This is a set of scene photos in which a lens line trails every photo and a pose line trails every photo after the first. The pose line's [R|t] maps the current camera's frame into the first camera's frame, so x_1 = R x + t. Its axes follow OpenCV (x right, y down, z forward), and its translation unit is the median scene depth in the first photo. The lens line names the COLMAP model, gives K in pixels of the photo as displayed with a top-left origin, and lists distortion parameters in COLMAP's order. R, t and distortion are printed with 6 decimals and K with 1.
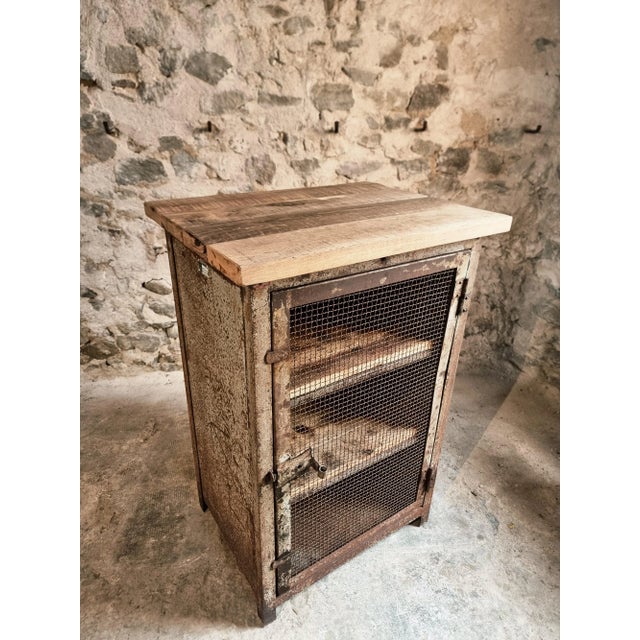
lens RADIAL K [[449.0, 0, 317.5], [0, 449.0, 324.2], [0, 0, 1]] dist [0.055680, -0.055195]
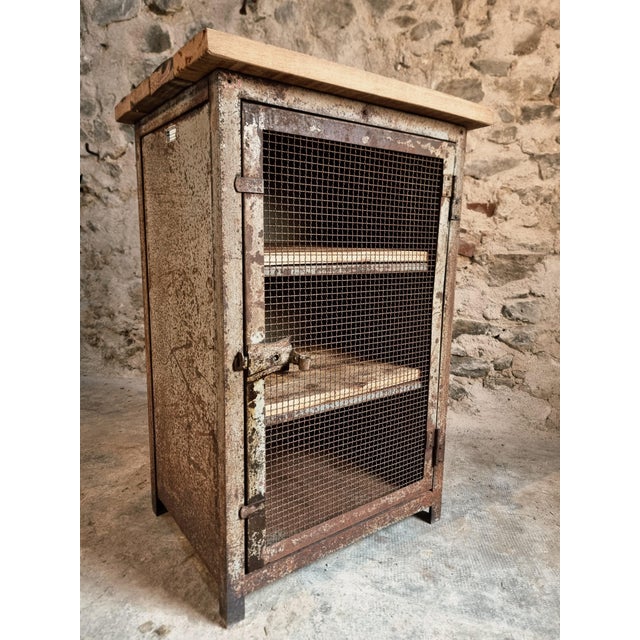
lens RADIAL K [[464.8, 0, 320.7], [0, 464.8, 318.4], [0, 0, 1]] dist [0.060358, -0.060989]
pose [[0.908855, 0.059839, -0.412798, 0.208849], [-0.177354, 0.951178, -0.252598, 0.246524], [0.377529, 0.302787, 0.875095, 0.186363]]
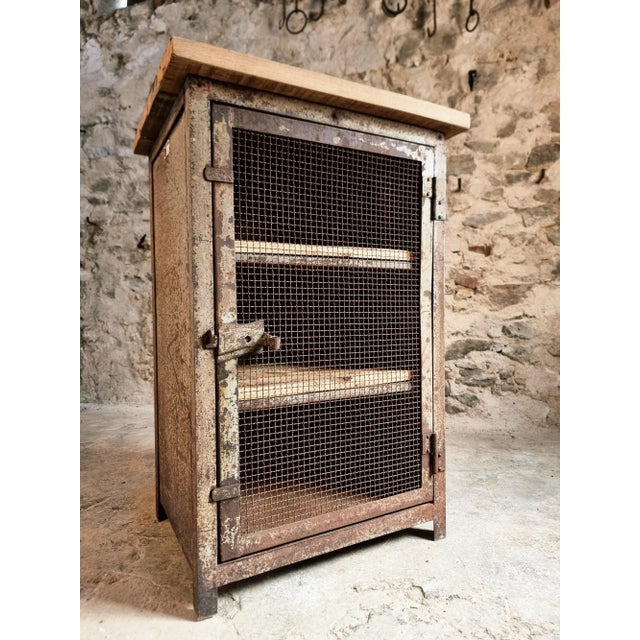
lens RADIAL K [[447.8, 0, 315.8], [0, 447.8, 322.2], [0, 0, 1]] dist [0.054854, -0.055606]
pose [[0.923241, -0.017927, -0.383803, 0.146903], [-0.144588, 0.909273, -0.390277, 0.435724], [0.355979, 0.415813, 0.836886, 0.012303]]
